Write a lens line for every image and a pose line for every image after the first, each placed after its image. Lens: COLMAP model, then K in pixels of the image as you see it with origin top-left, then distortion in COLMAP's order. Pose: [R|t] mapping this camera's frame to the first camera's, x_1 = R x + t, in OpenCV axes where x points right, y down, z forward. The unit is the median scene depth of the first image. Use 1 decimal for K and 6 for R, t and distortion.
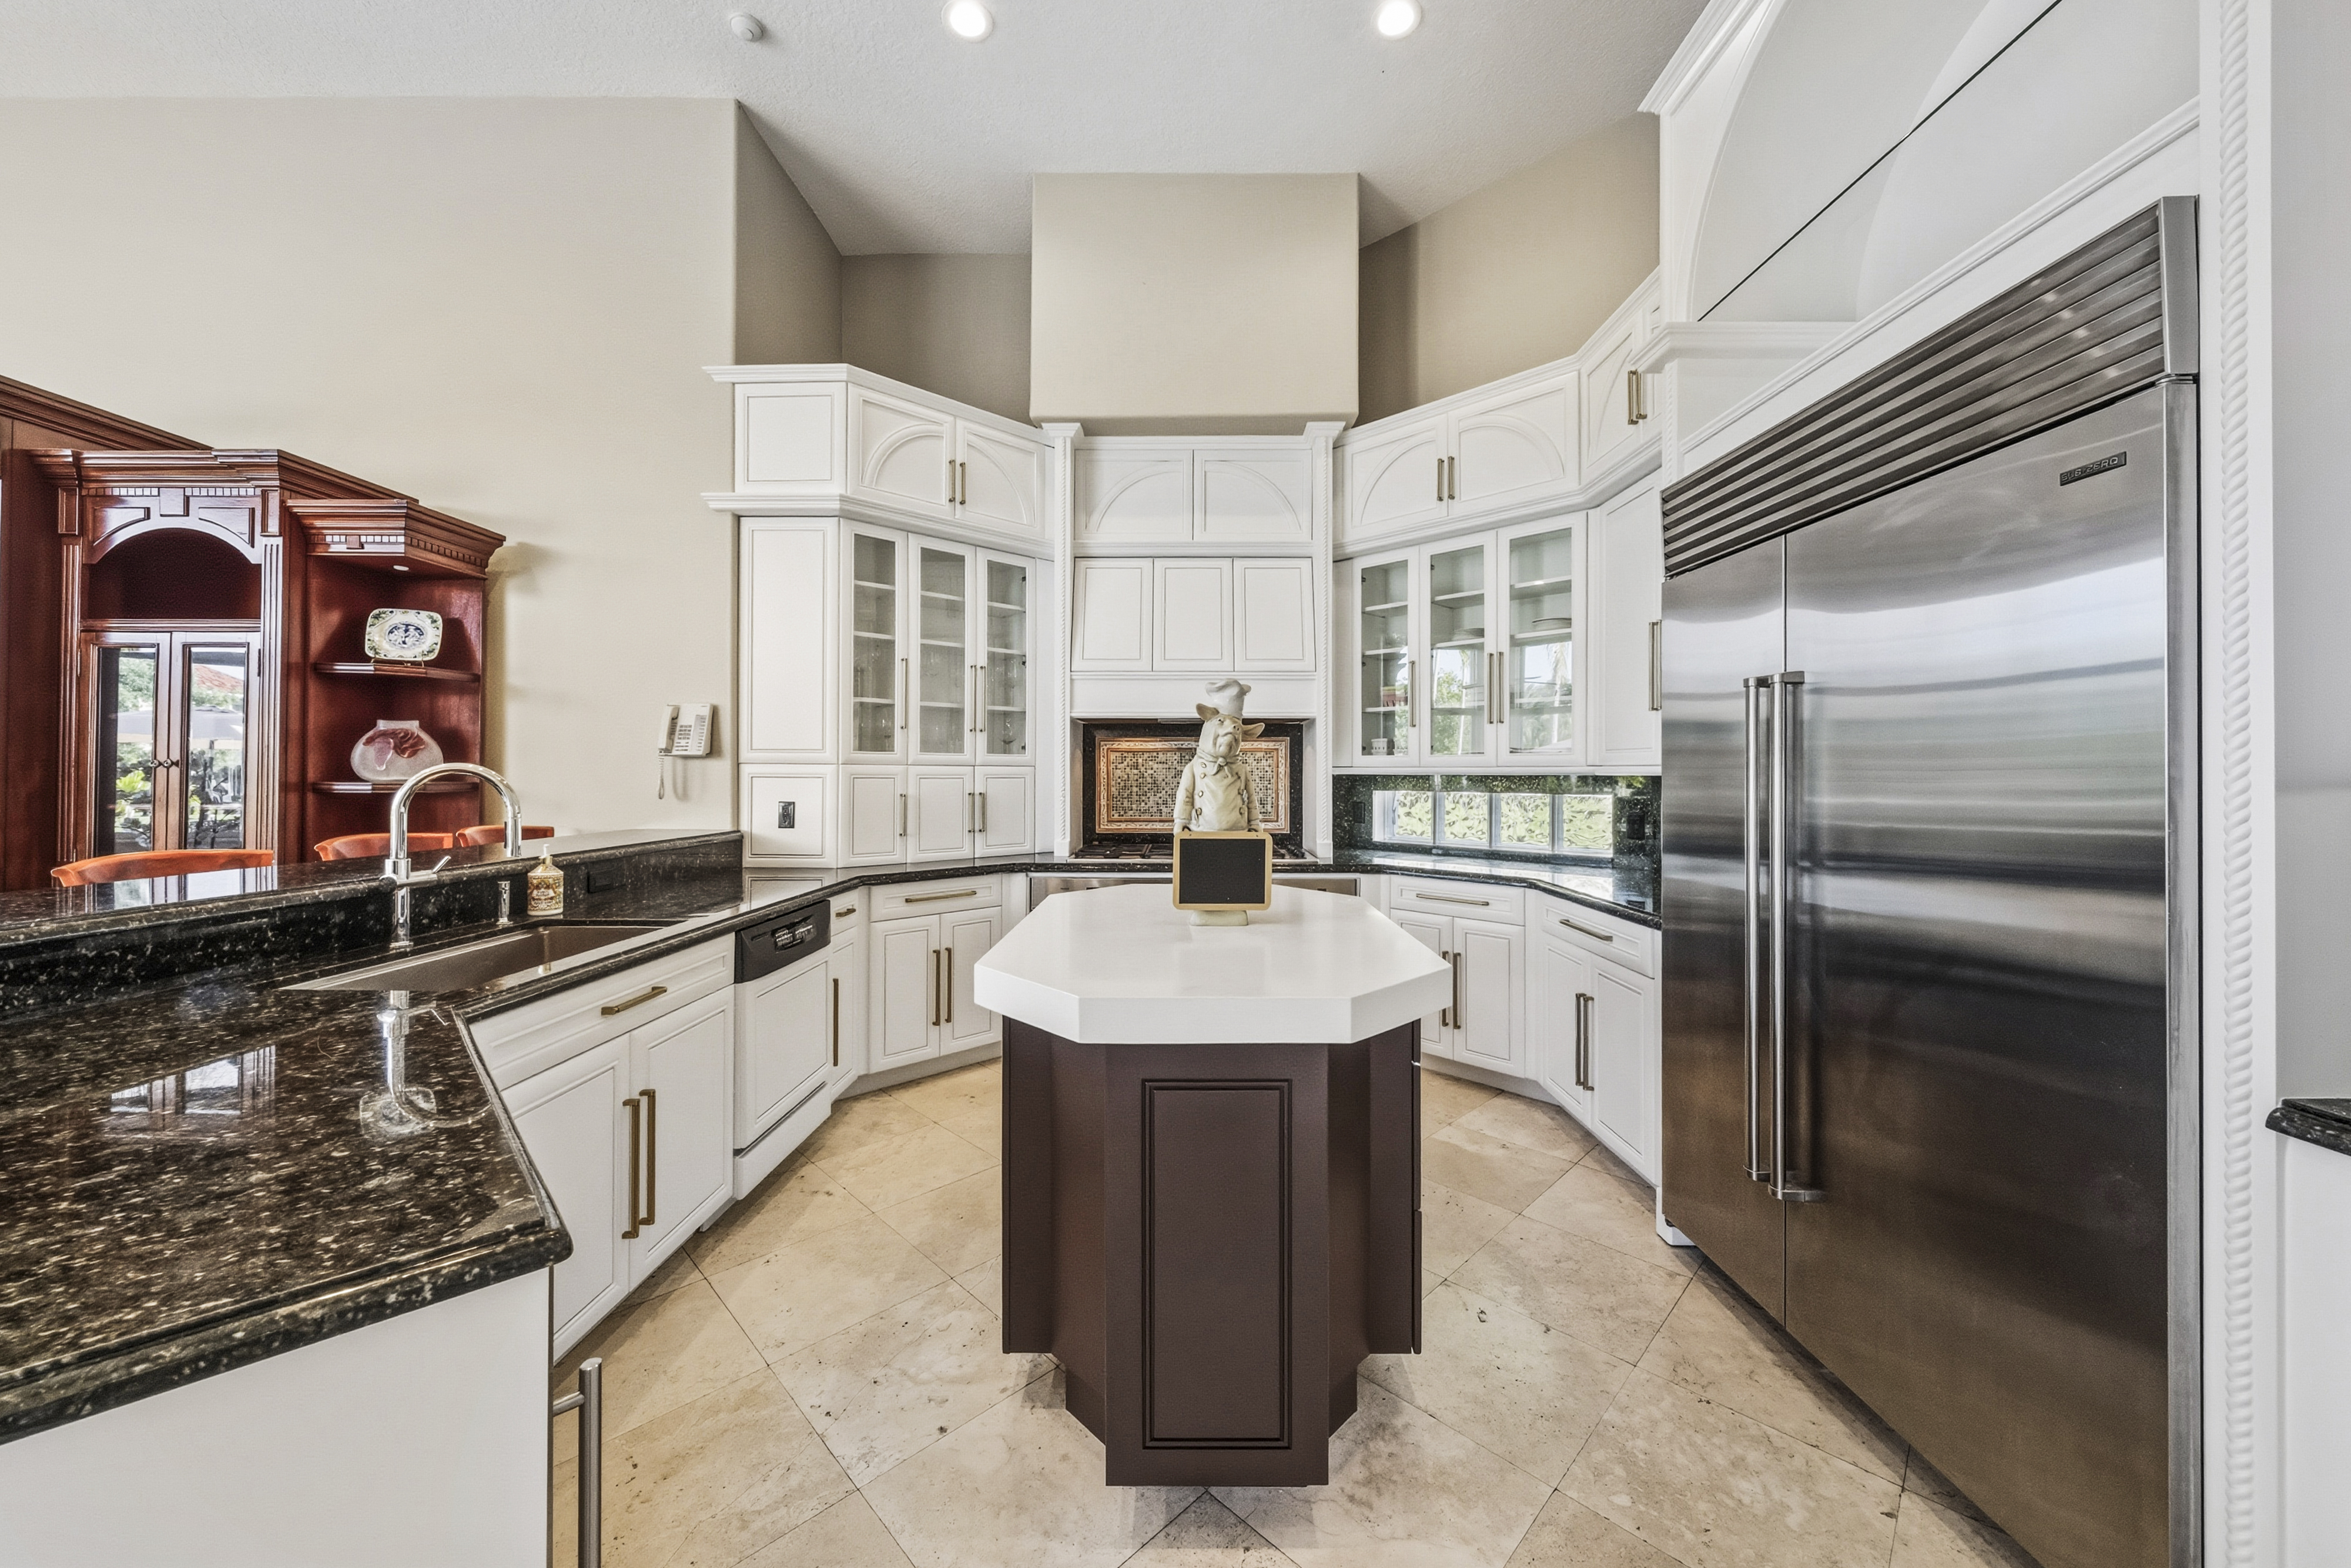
lens RADIAL K [[813.6, 0, 1179.6], [0, 813.6, 783.5], [0, 0, 1]] dist [-0.002569, 0.000121]
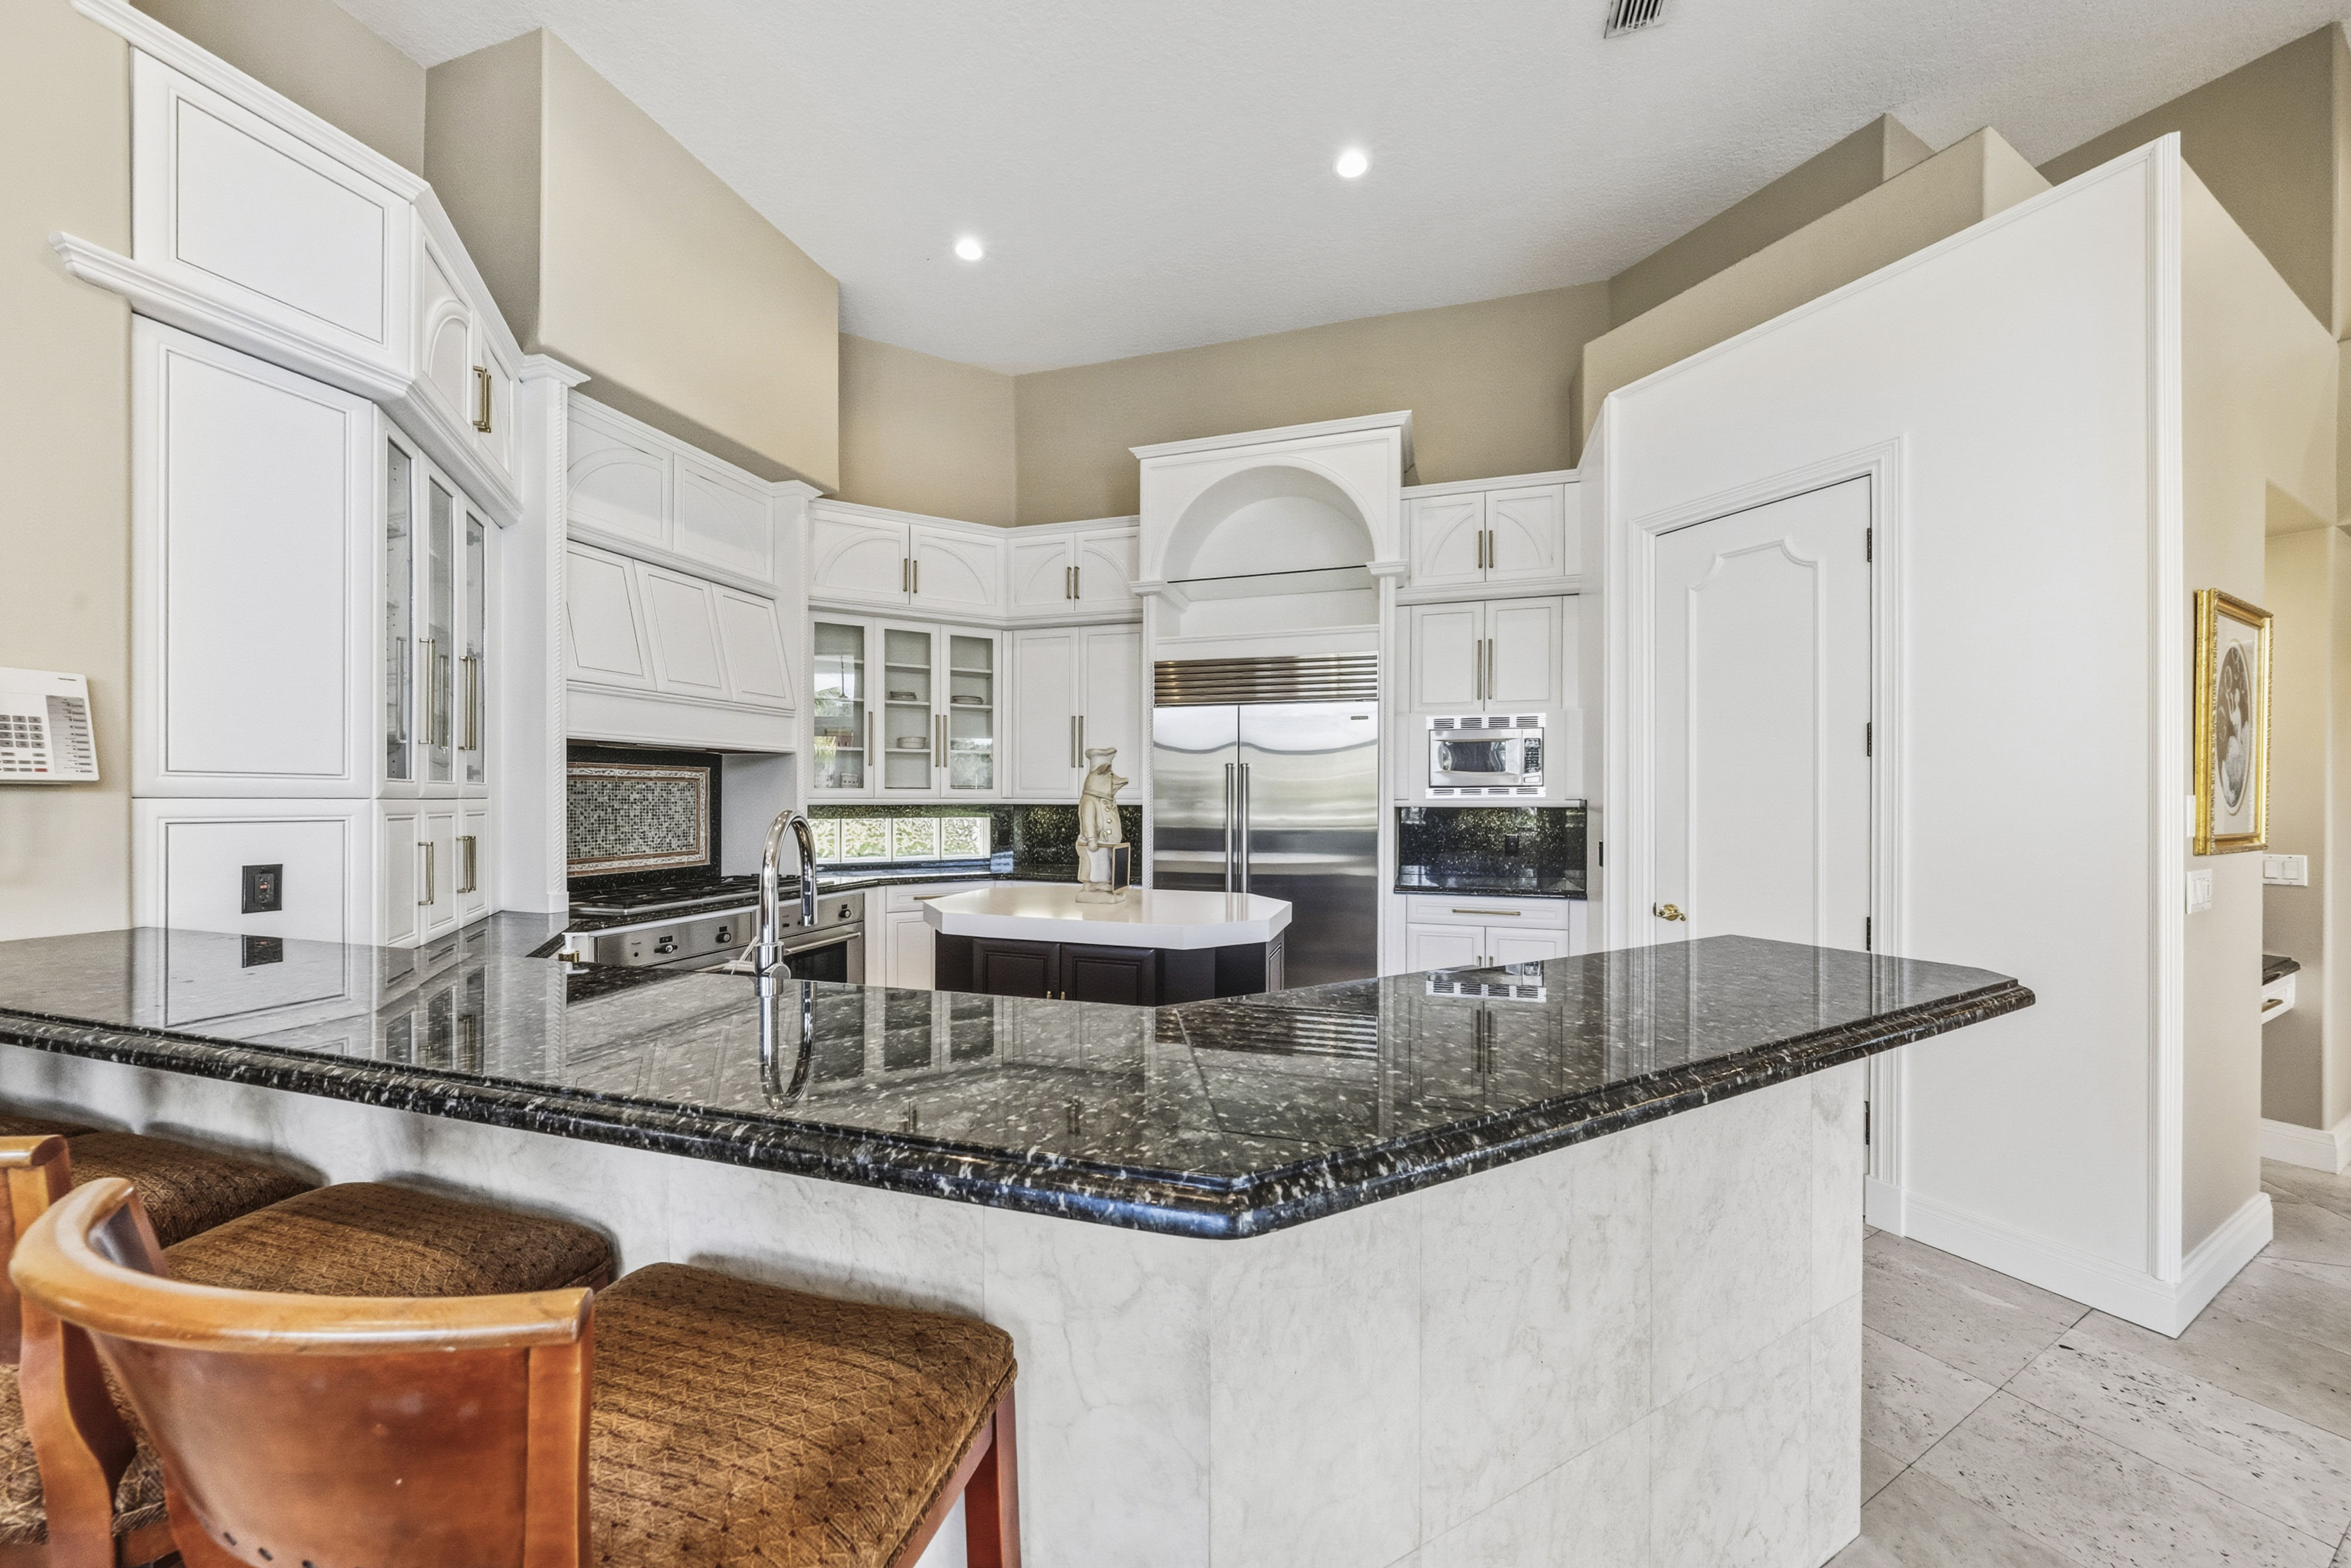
lens RADIAL K [[813.6, 0, 1166.5], [0, 813.6, 781.4], [0, 0, 1]] dist [-0.002569, 0.000121]
pose [[0.313009, 0.022052, 0.949494, -0.726497], [-0.003286, 0.999750, -0.022136, -0.021819], [-0.949745, 0.003809, 0.313003, 0.204211]]
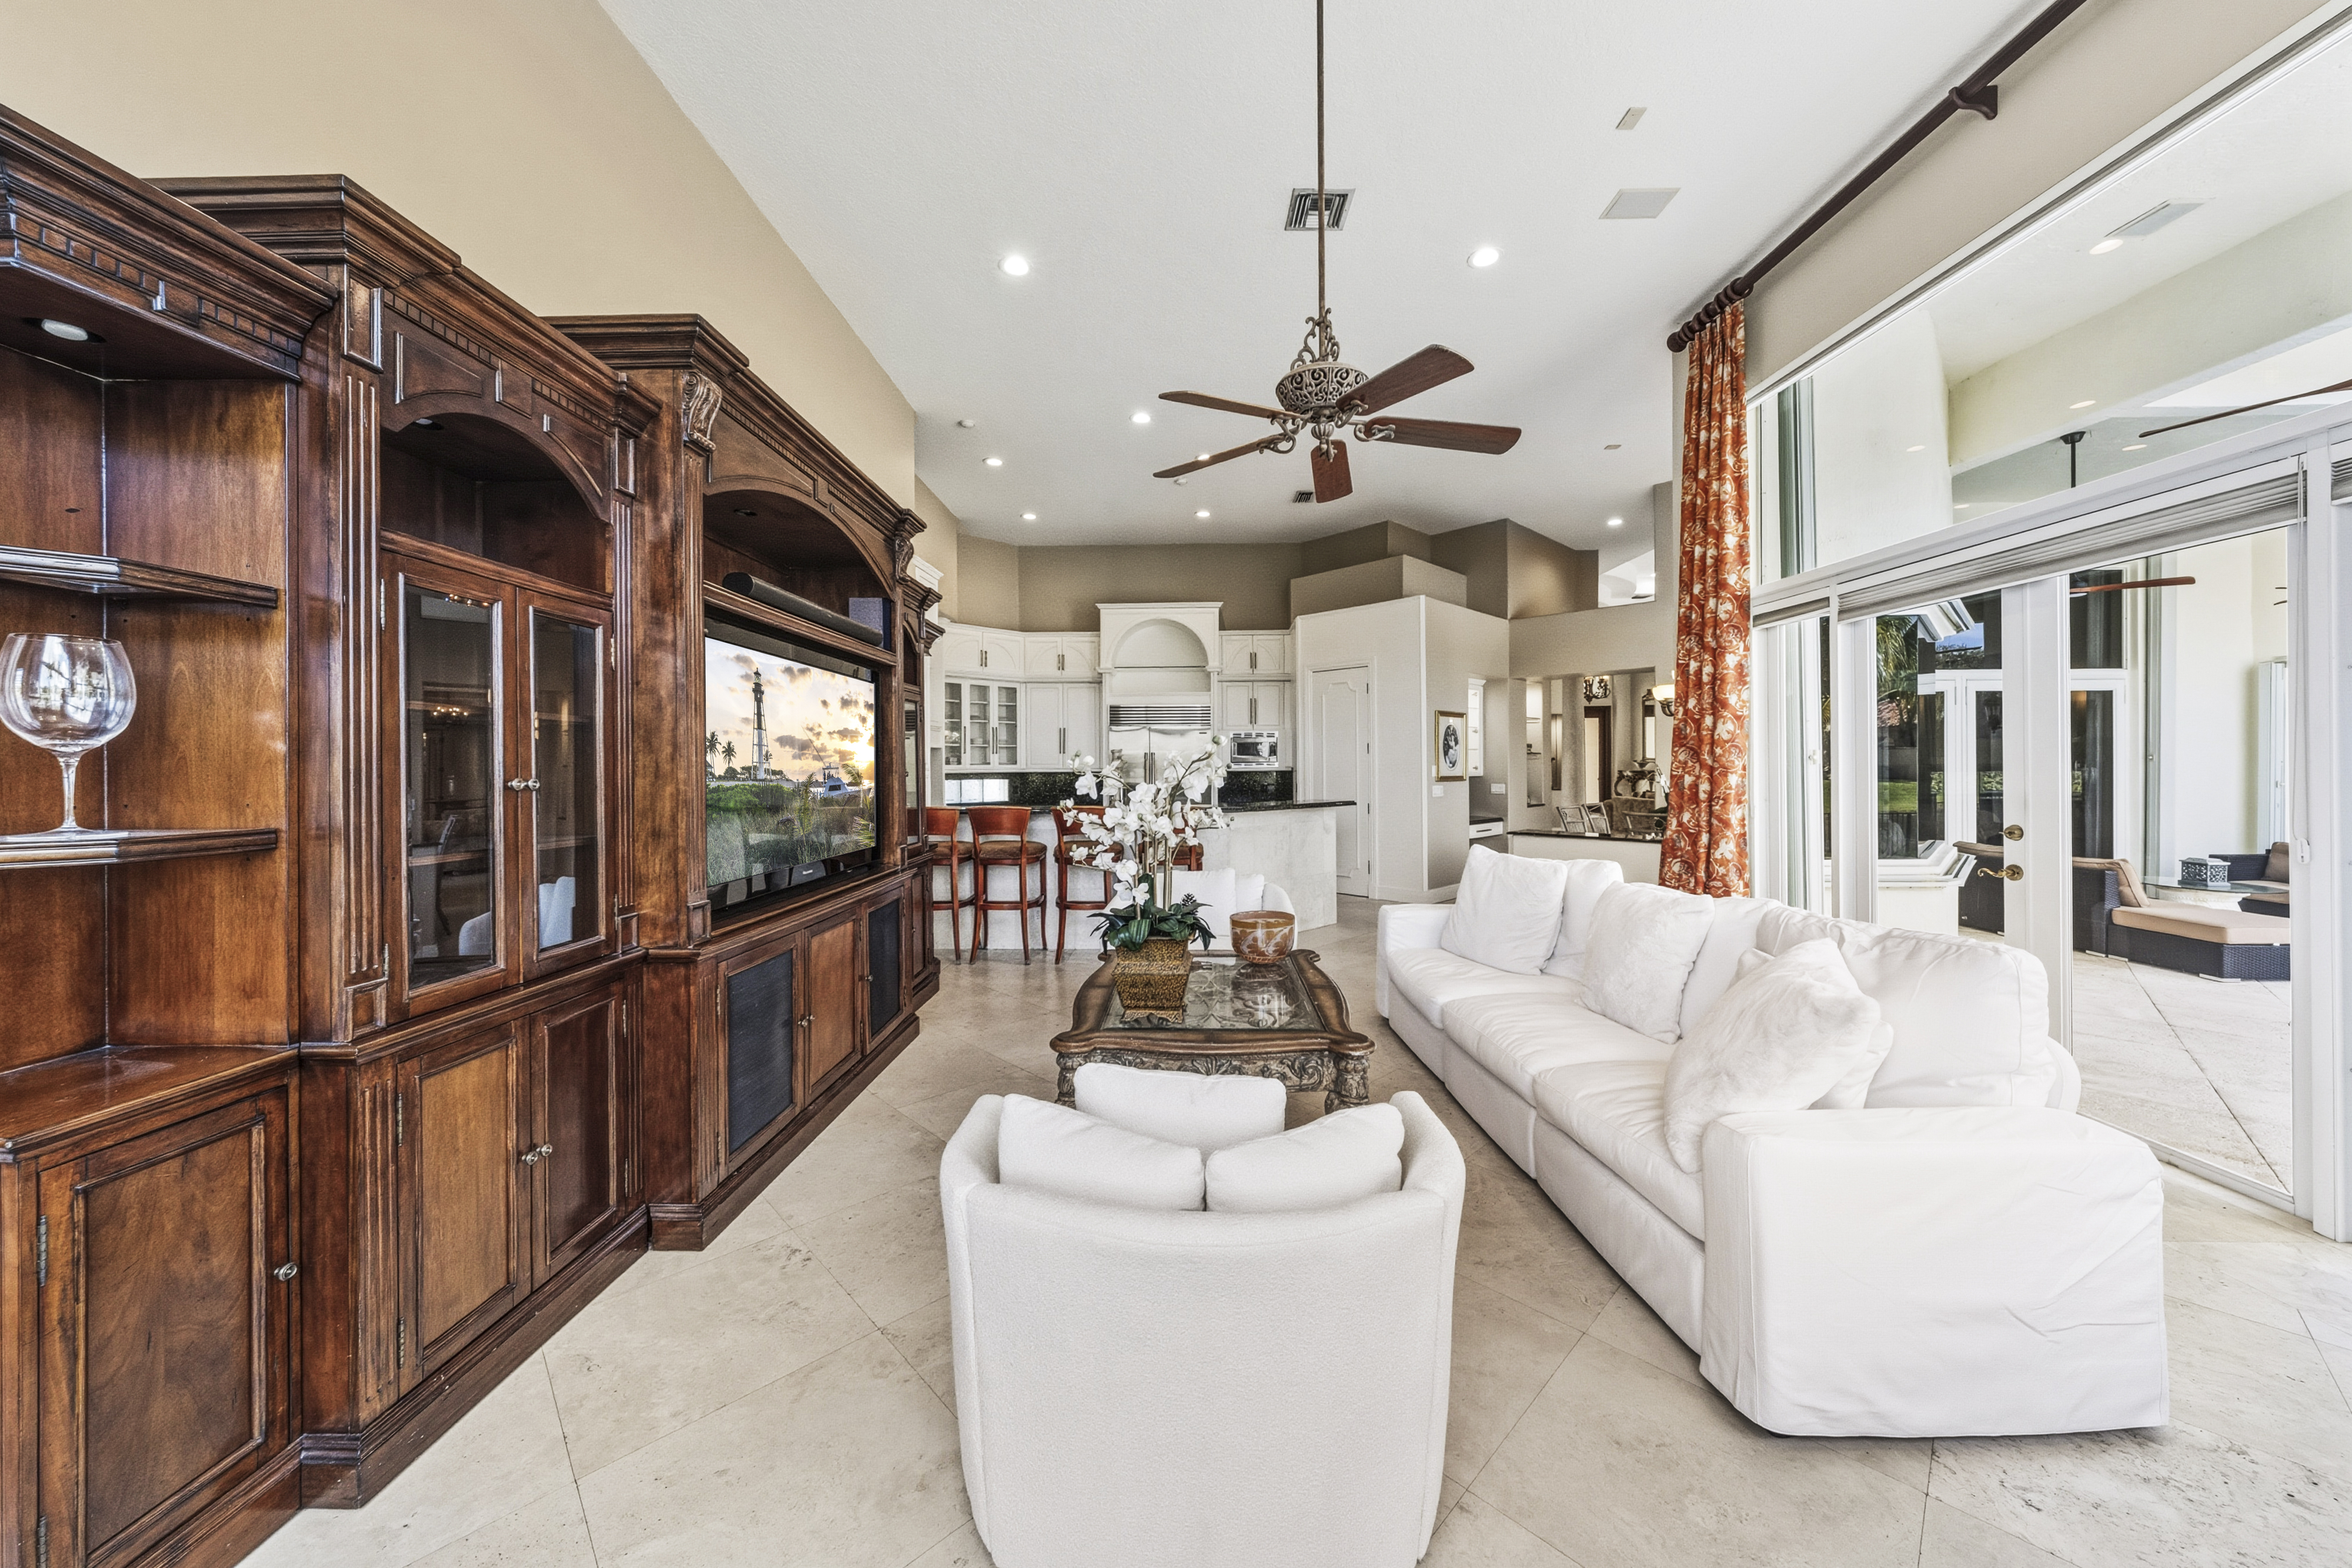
lens RADIAL K [[813.9, 0, 1175.7], [0, 813.9, 774.8], [0, 0, 1]] dist [-0.002569, 0.000121]
pose [[0.016838, -0.001722, 0.999857, -2.122252], [0.008484, 0.999963, 0.001579, -0.007543], [-0.999822, 0.008456, 0.016852, 0.342417]]
